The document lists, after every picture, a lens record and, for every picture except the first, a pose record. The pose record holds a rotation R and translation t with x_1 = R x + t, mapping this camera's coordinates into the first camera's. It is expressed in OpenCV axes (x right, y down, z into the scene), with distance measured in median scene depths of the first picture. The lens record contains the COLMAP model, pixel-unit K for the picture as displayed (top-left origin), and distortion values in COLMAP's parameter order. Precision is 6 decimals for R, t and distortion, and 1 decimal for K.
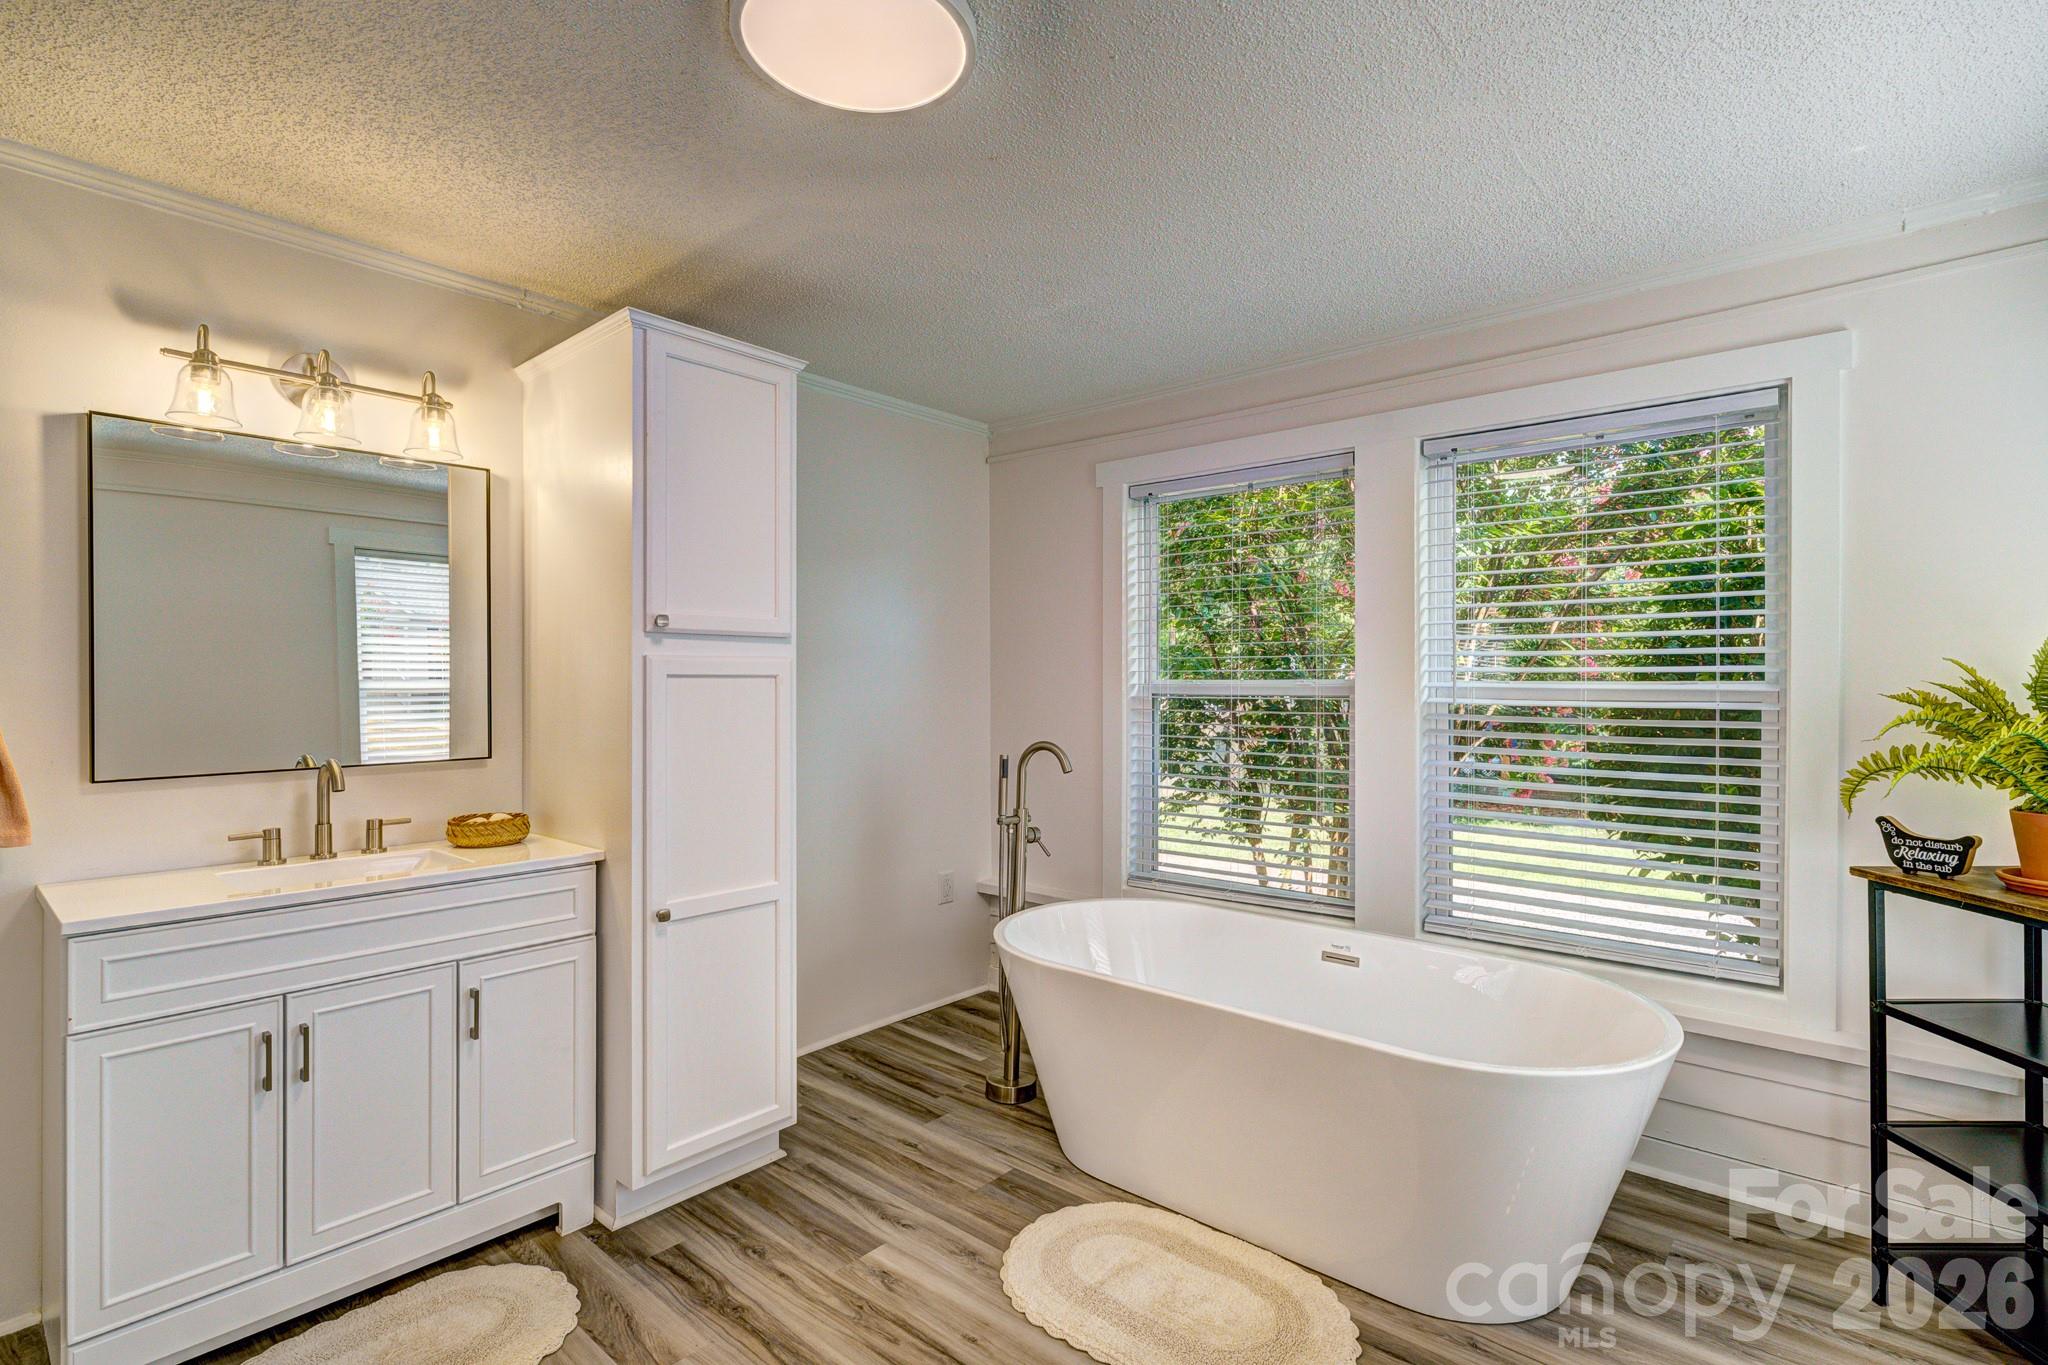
lens RADIAL K [[979.0, 0, 1033.3], [0, 979.0, 683.0], [0, 0, 1]] dist [0.002237, 0.000483]
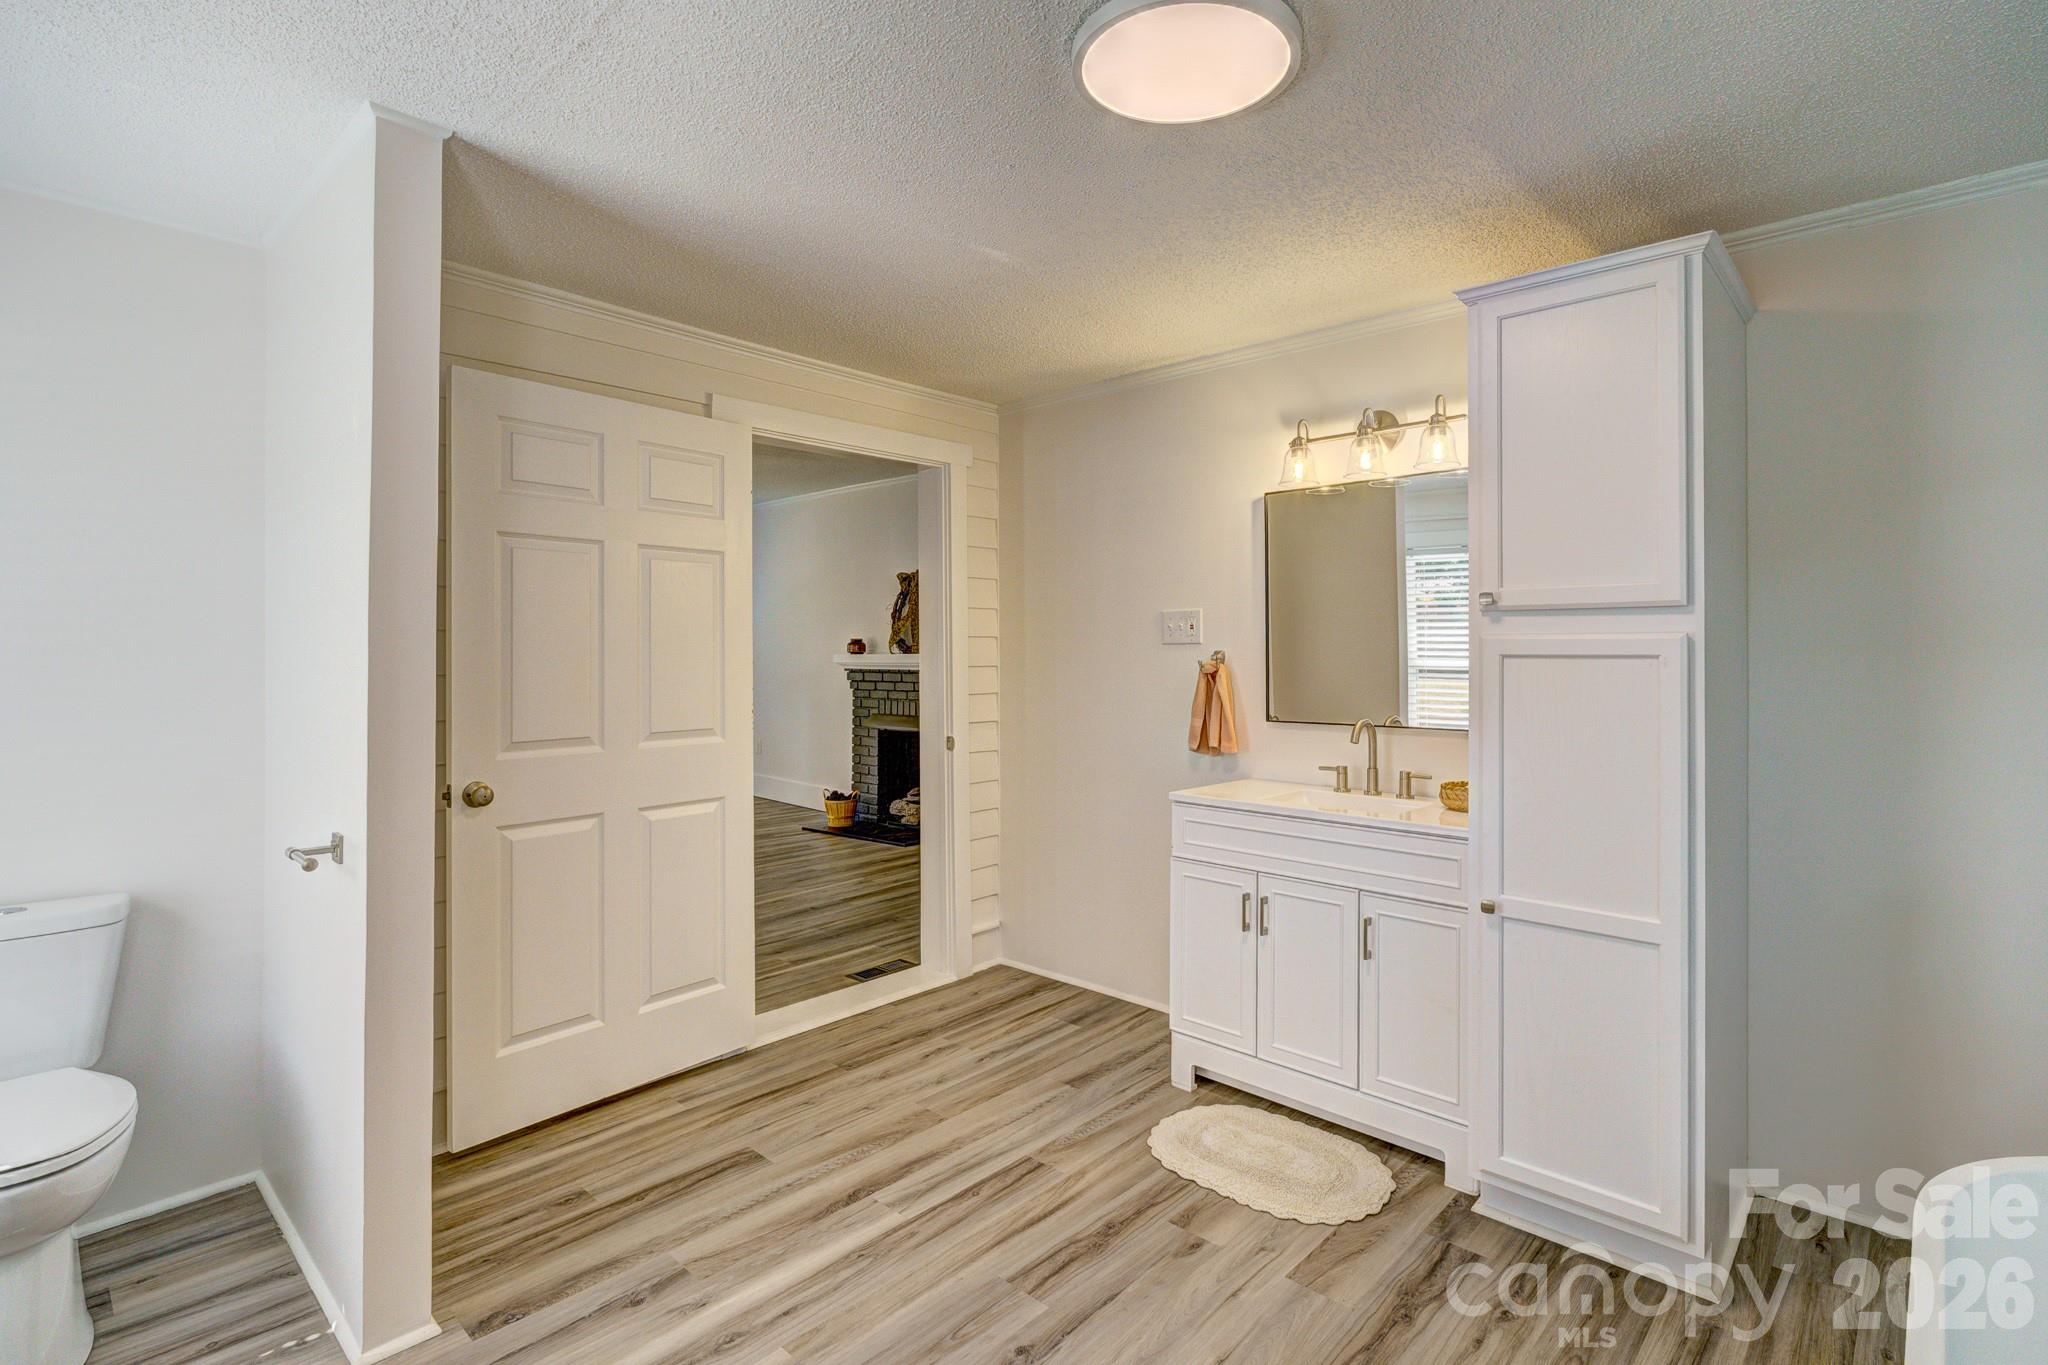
lens RADIAL K [[979.0, 0, 1021.5], [0, 979.0, 646.7], [0, 0, 1]] dist [0.002237, 0.000483]
pose [[-0.041088, -0.005264, -0.999142, 0.617664], [-0.009893, 0.999939, -0.004862, -0.007746], [0.999107, 0.009685, -0.041138, 0.601778]]
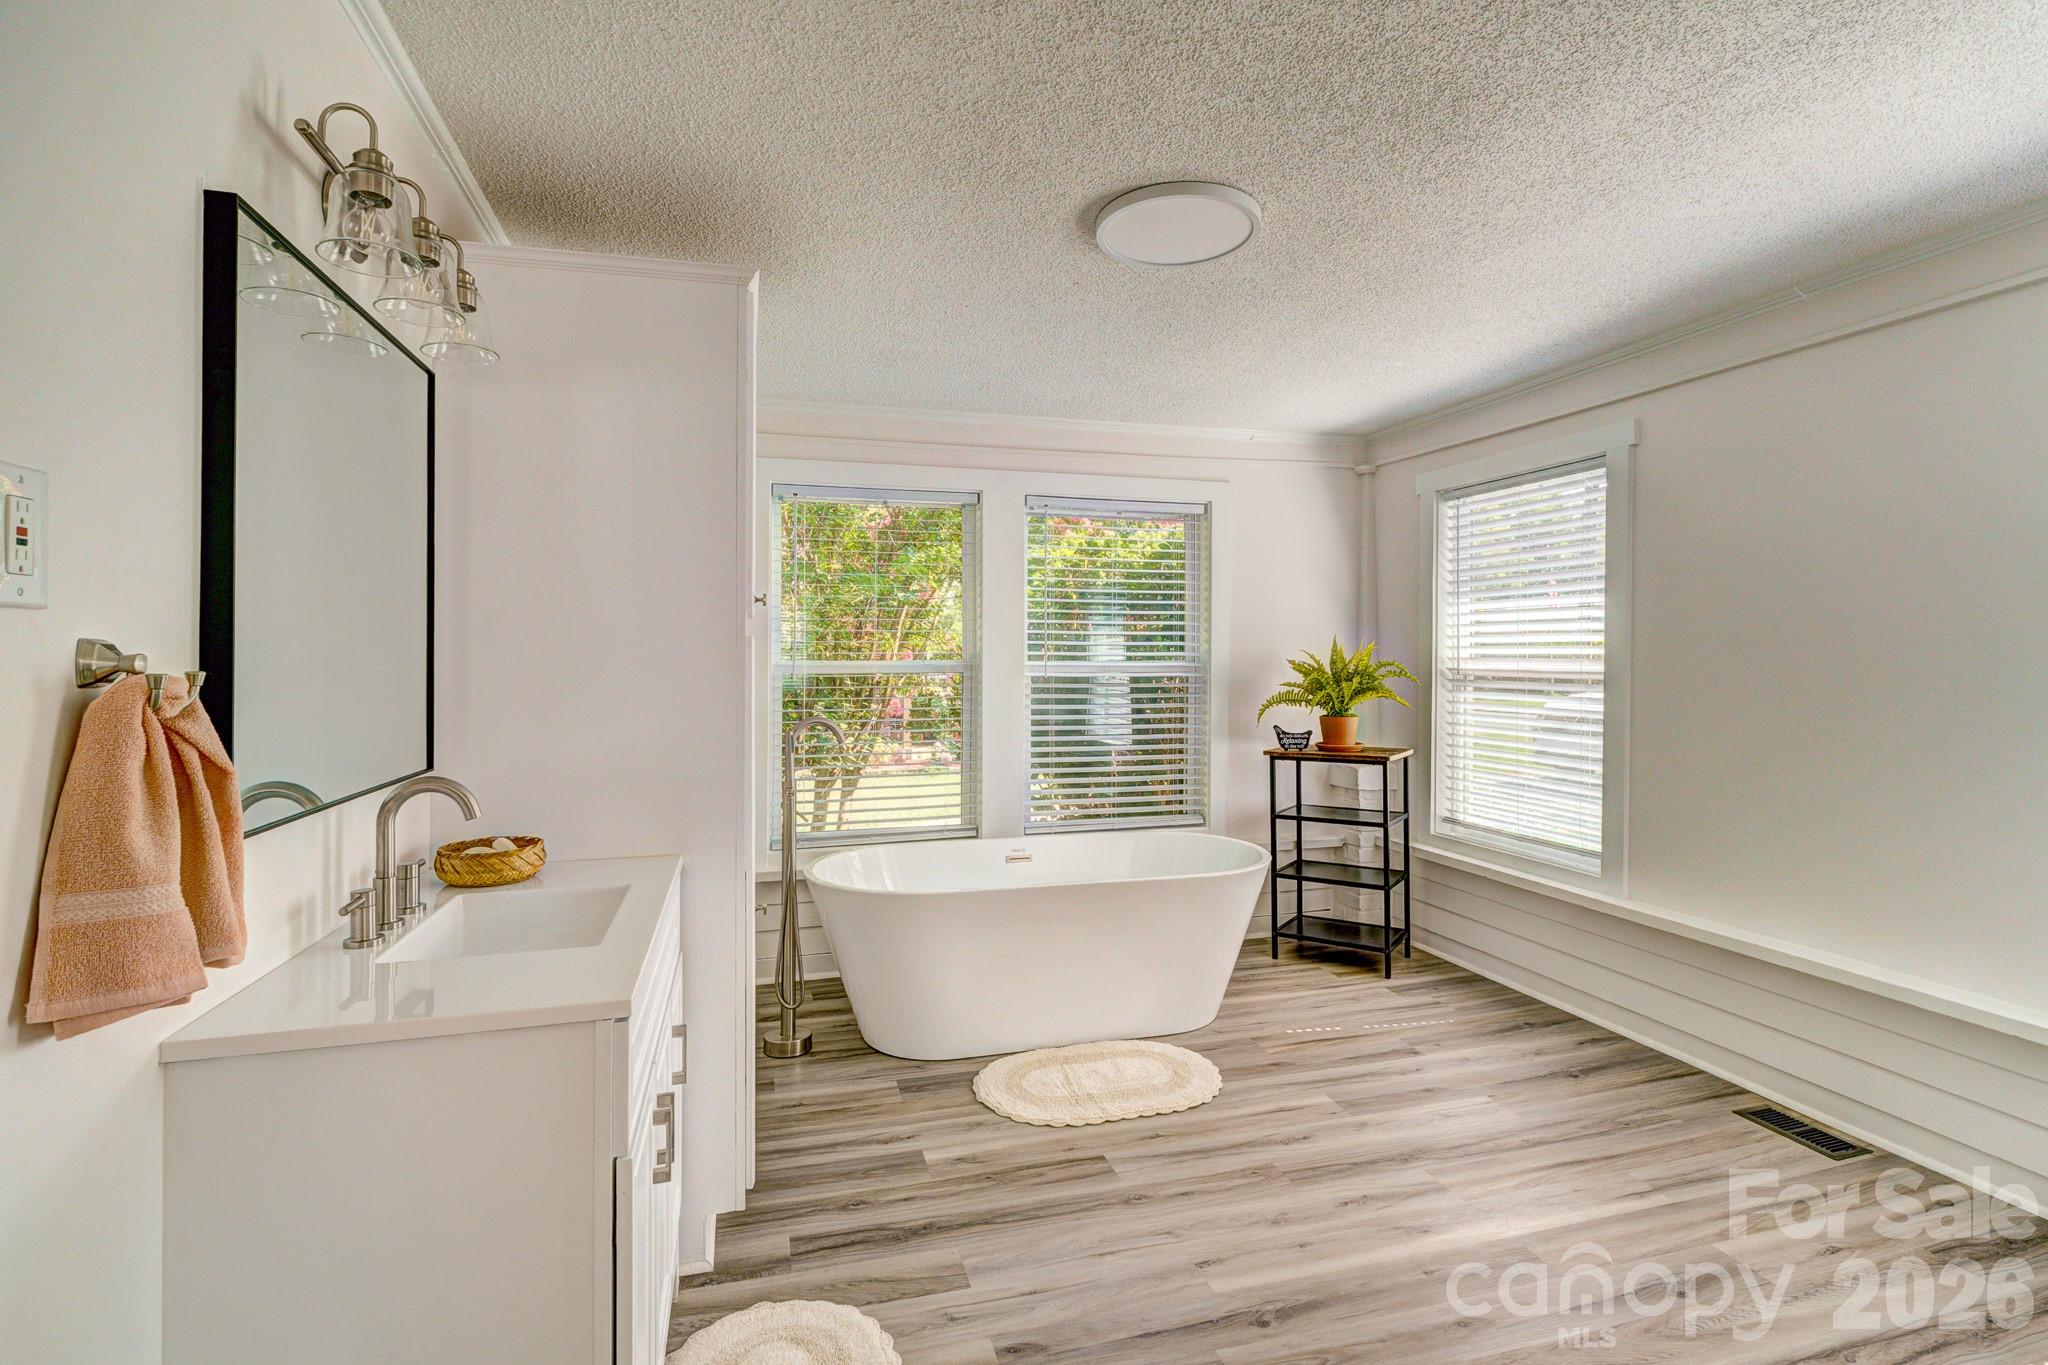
lens RADIAL K [[979.0, 0, 1030.1], [0, 979.0, 672.0], [0, 0, 1]] dist [0.002237, 0.000483]
pose [[0.543108, -0.007925, 0.839626, -1.064514], [0.005926, 0.999967, 0.005606, 0.007106], [-0.839642, 0.001931, 0.543137, 0.276734]]
